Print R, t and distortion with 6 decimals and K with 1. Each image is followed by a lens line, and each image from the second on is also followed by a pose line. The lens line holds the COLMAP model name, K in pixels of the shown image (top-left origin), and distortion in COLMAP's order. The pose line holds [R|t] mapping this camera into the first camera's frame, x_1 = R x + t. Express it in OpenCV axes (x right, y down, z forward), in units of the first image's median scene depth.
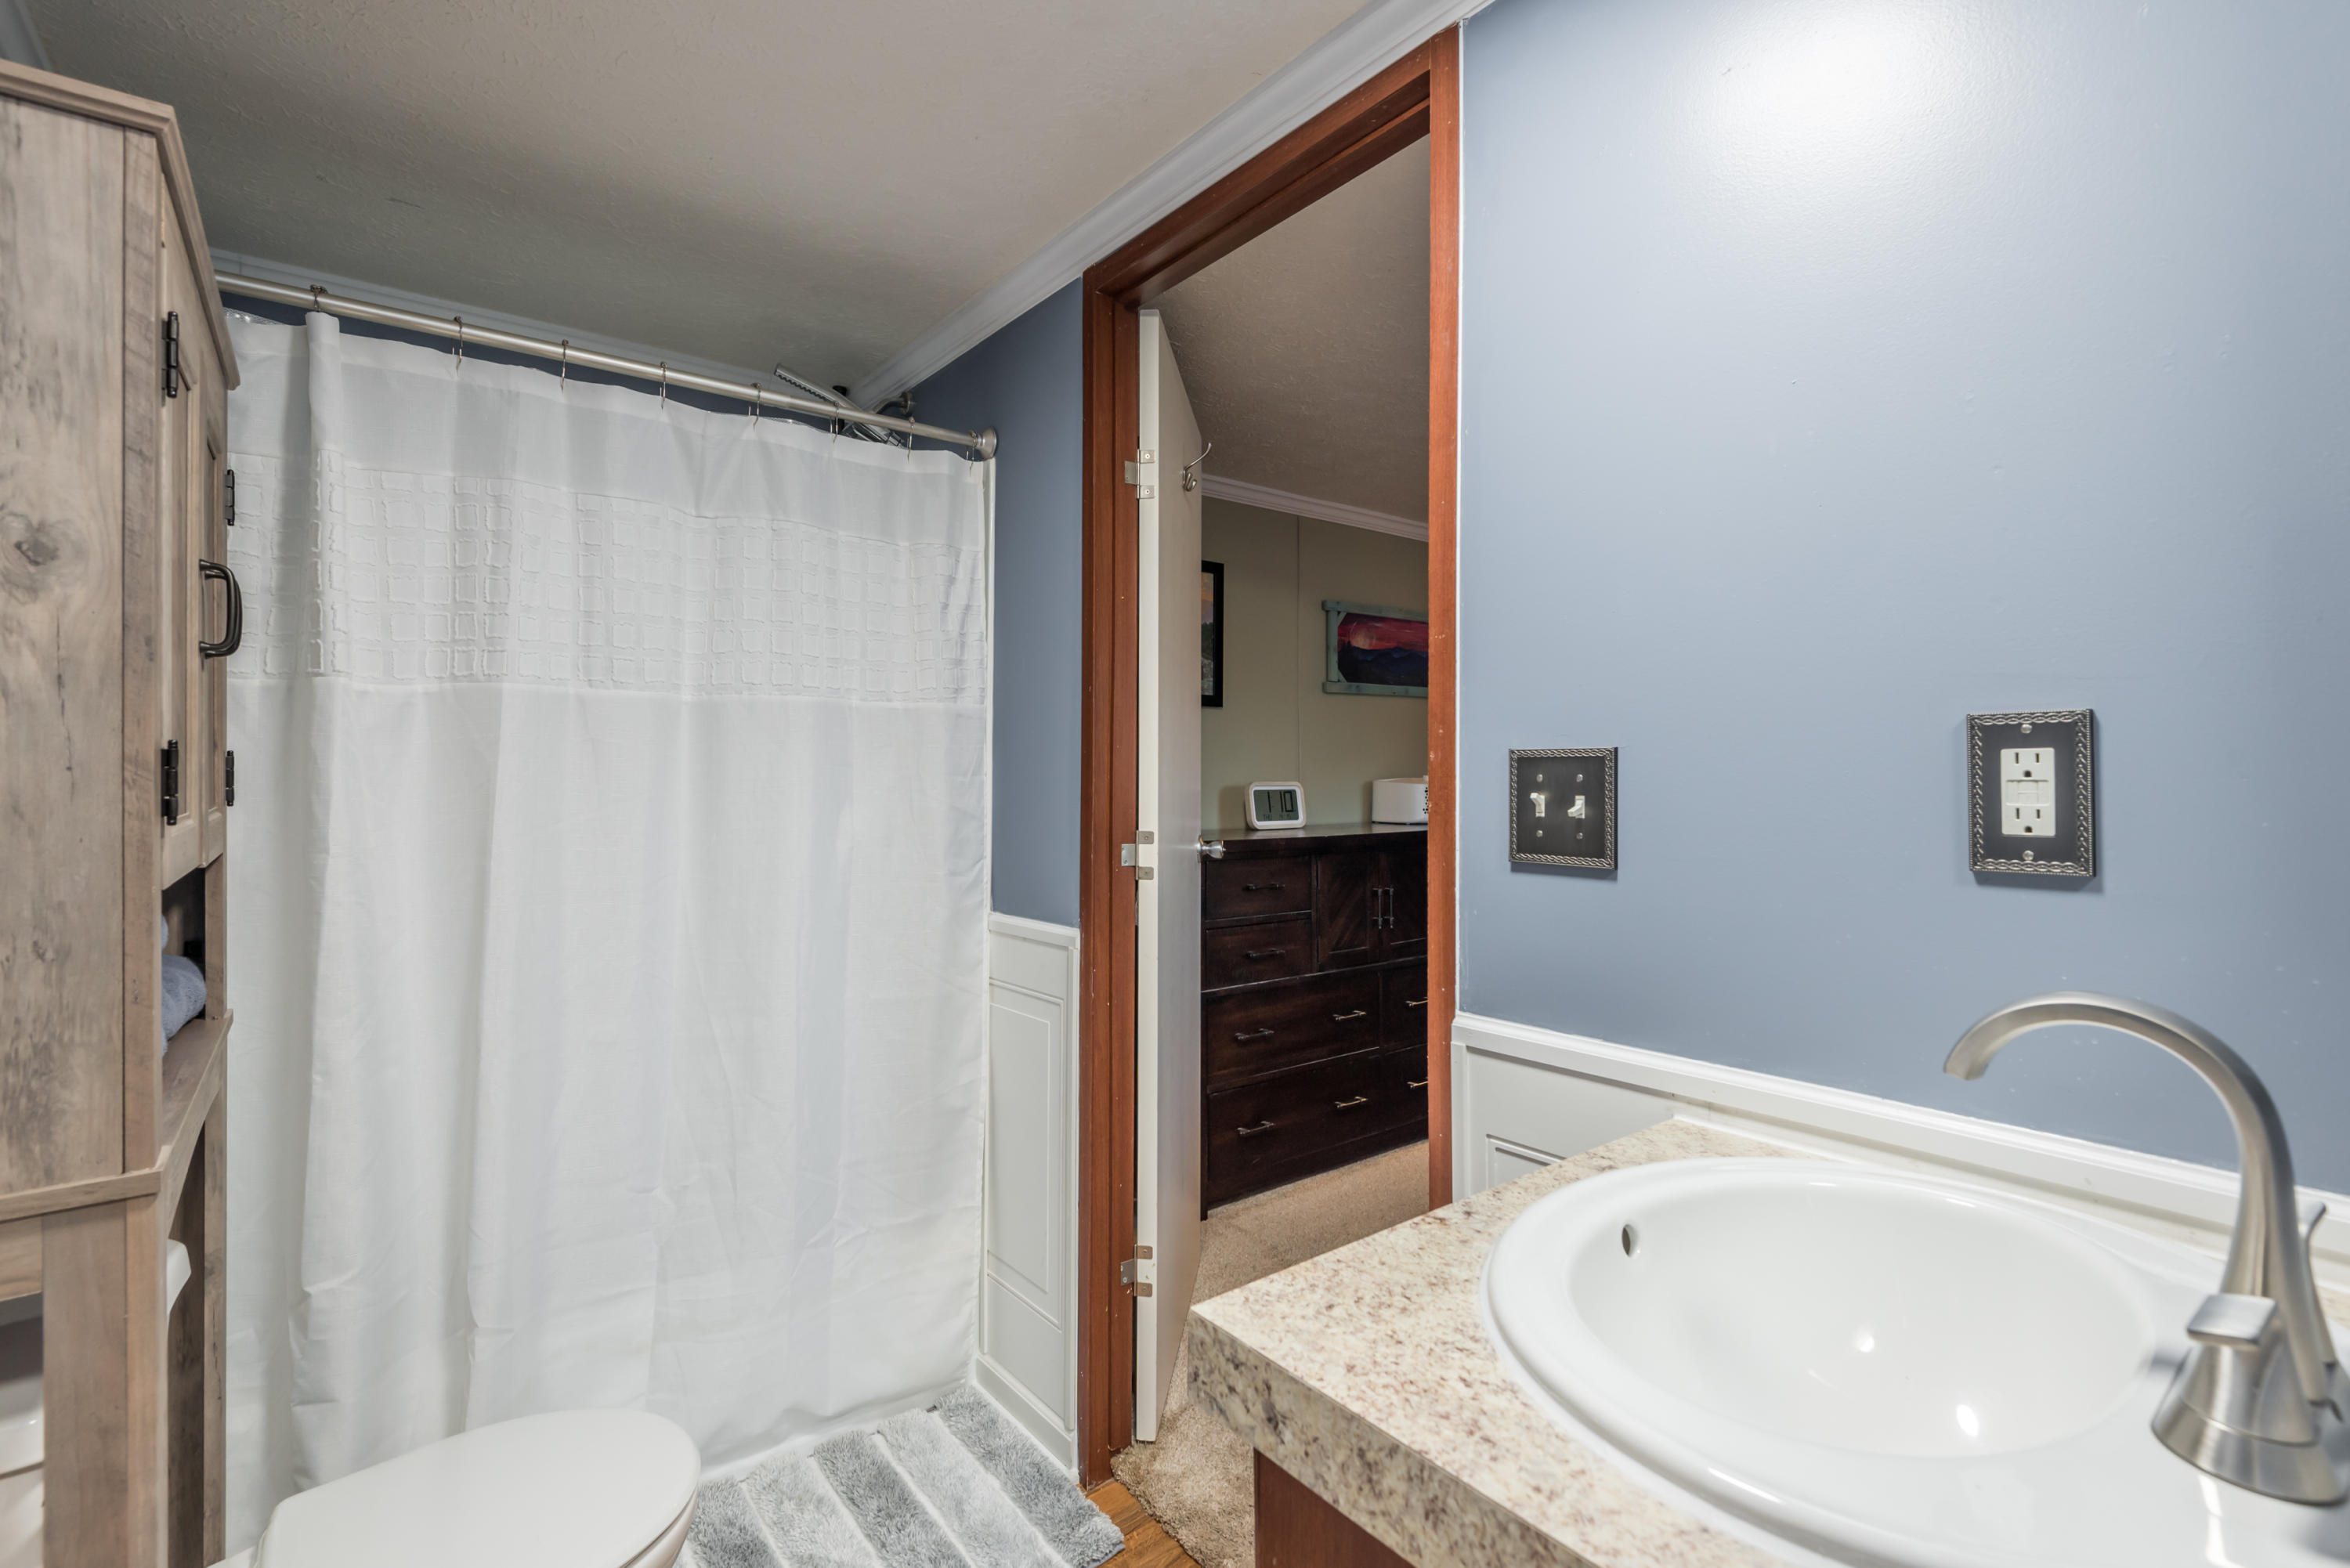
lens RADIAL K [[1067.2, 0, 1156.2], [0, 1067.2, 774.3], [0, 0, 1]] dist [0.018803, -0.008215]
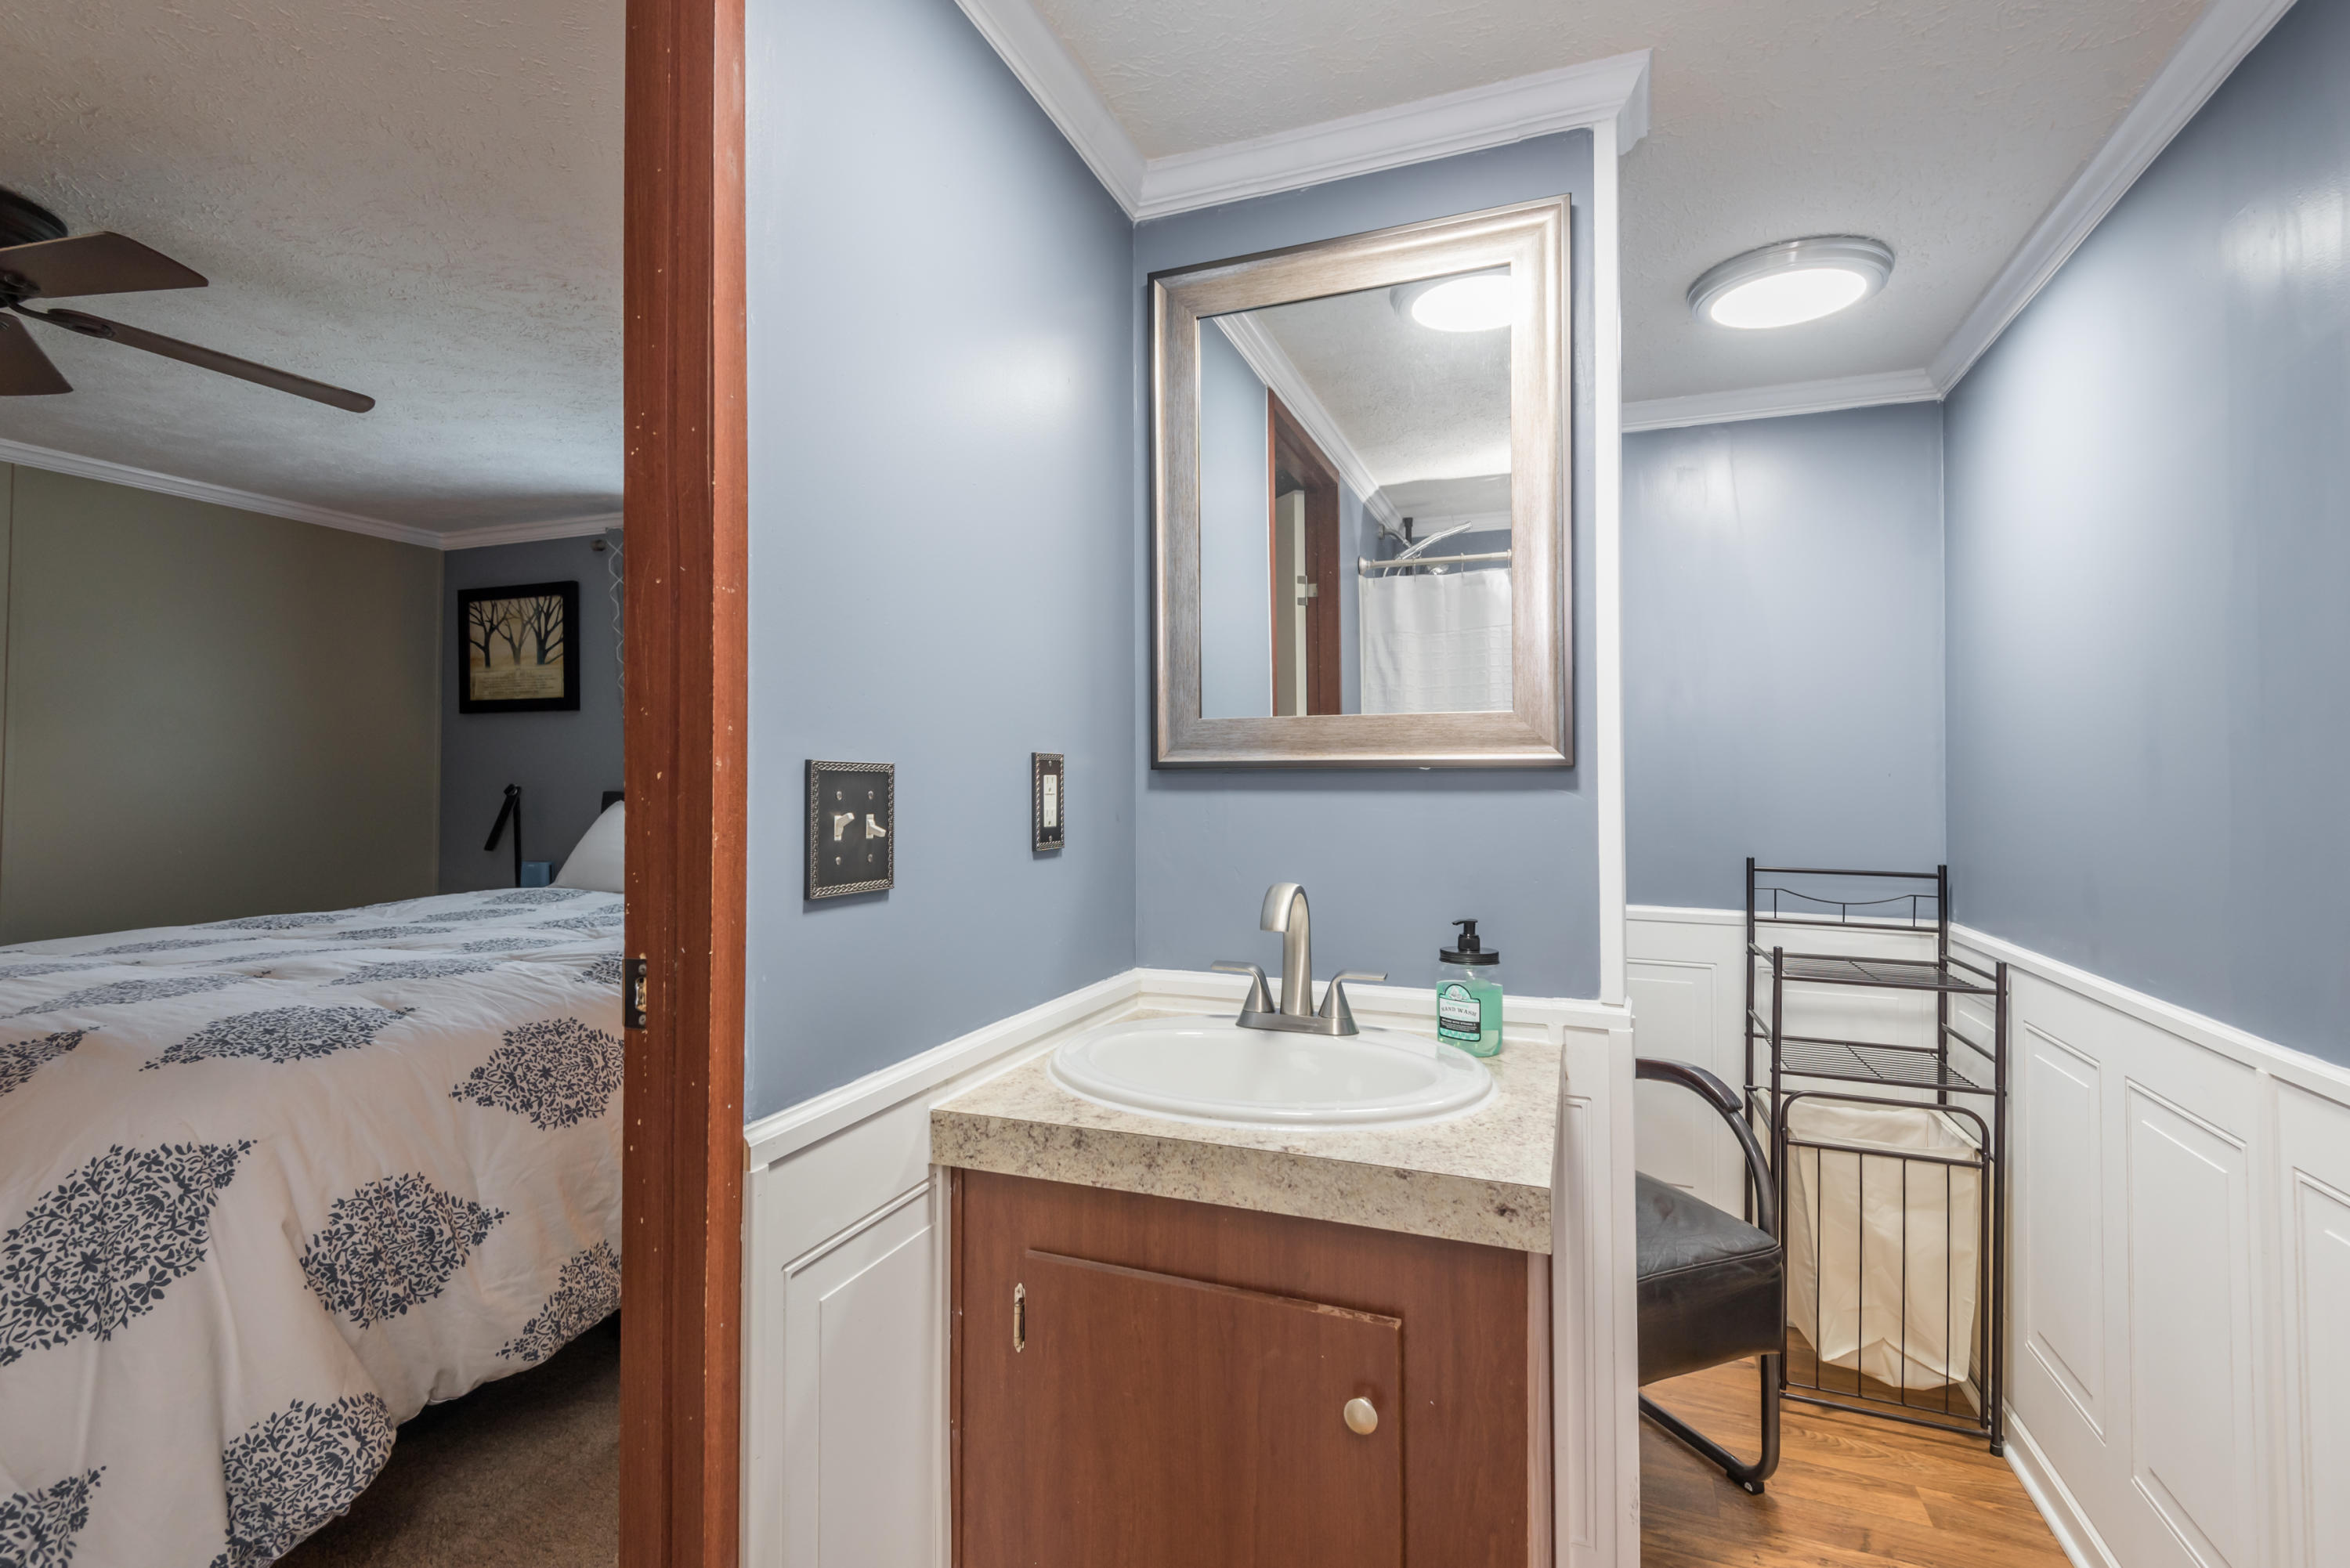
lens RADIAL K [[1067.2, 0, 1156.6], [0, 1067.2, 779.5], [0, 0, 1]] dist [0.018803, -0.008215]
pose [[-0.506827, 0.008971, 0.862001, -0.517915], [0.002957, 0.999958, -0.008668, -0.000887], [-0.862043, -0.001844, -0.506832, 1.242973]]
